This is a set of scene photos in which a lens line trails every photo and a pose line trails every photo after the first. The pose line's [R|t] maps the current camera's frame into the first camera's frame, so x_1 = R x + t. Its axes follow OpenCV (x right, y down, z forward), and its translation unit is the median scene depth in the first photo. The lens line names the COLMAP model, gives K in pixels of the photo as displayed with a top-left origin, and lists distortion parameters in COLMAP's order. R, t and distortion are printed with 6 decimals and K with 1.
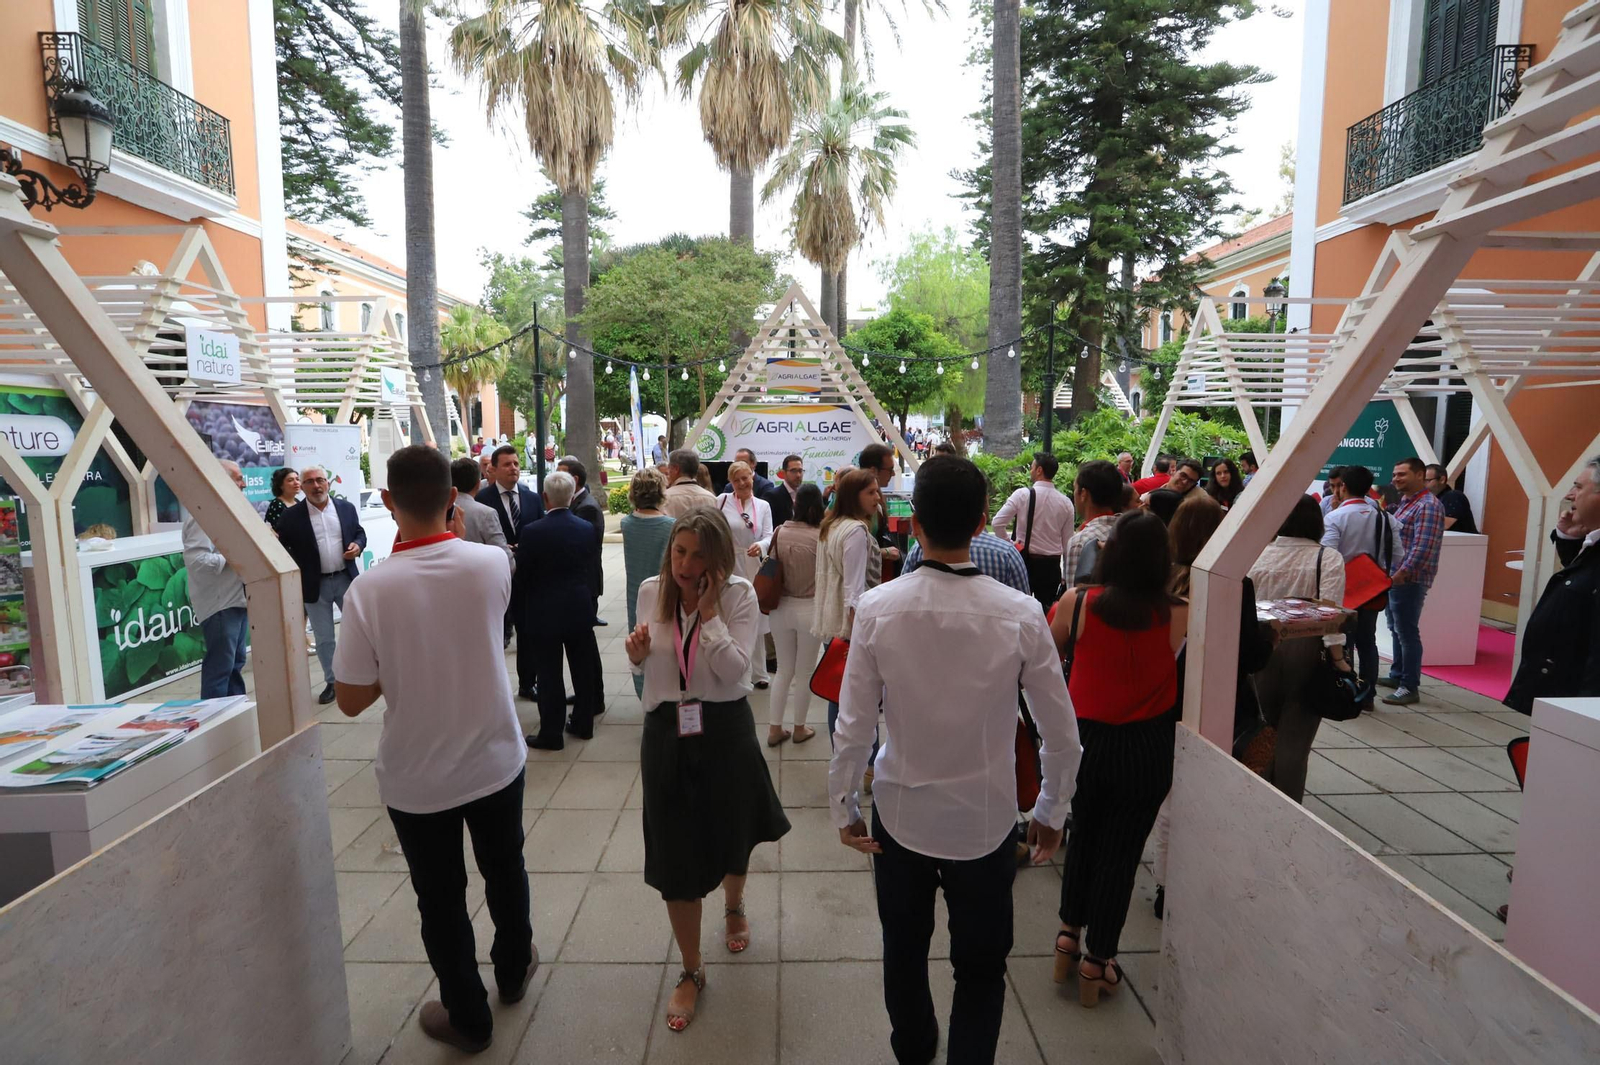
lens RADIAL K [[789.1, 0, 800.0], [0, 789.1, 532.5], [0, 0, 1]] dist [-0.077005, 0.030208]
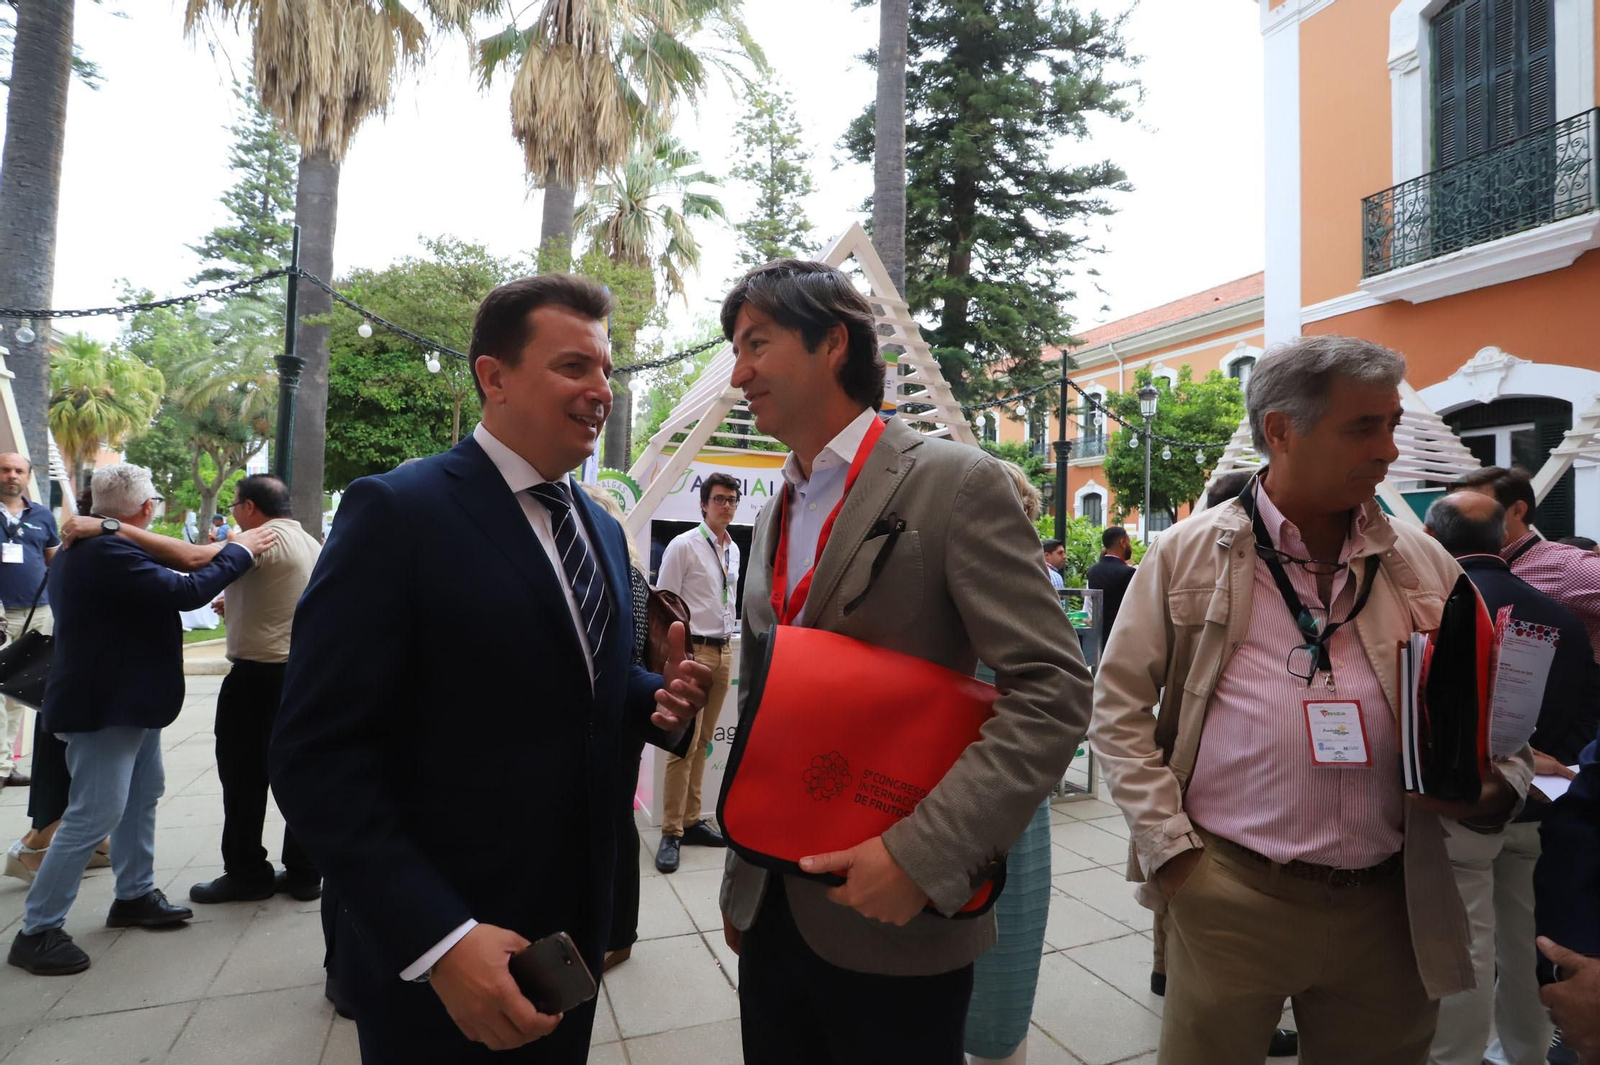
lens RADIAL K [[789.1, 0, 800.0], [0, 789.1, 532.5], [0, 0, 1]] dist [-0.077005, 0.030208]
pose [[0.929977, 0.046501, 0.364665, -0.123454], [0.007393, 0.989401, -0.145020, -0.003891], [-0.367543, 0.137562, 0.919776, 0.255505]]
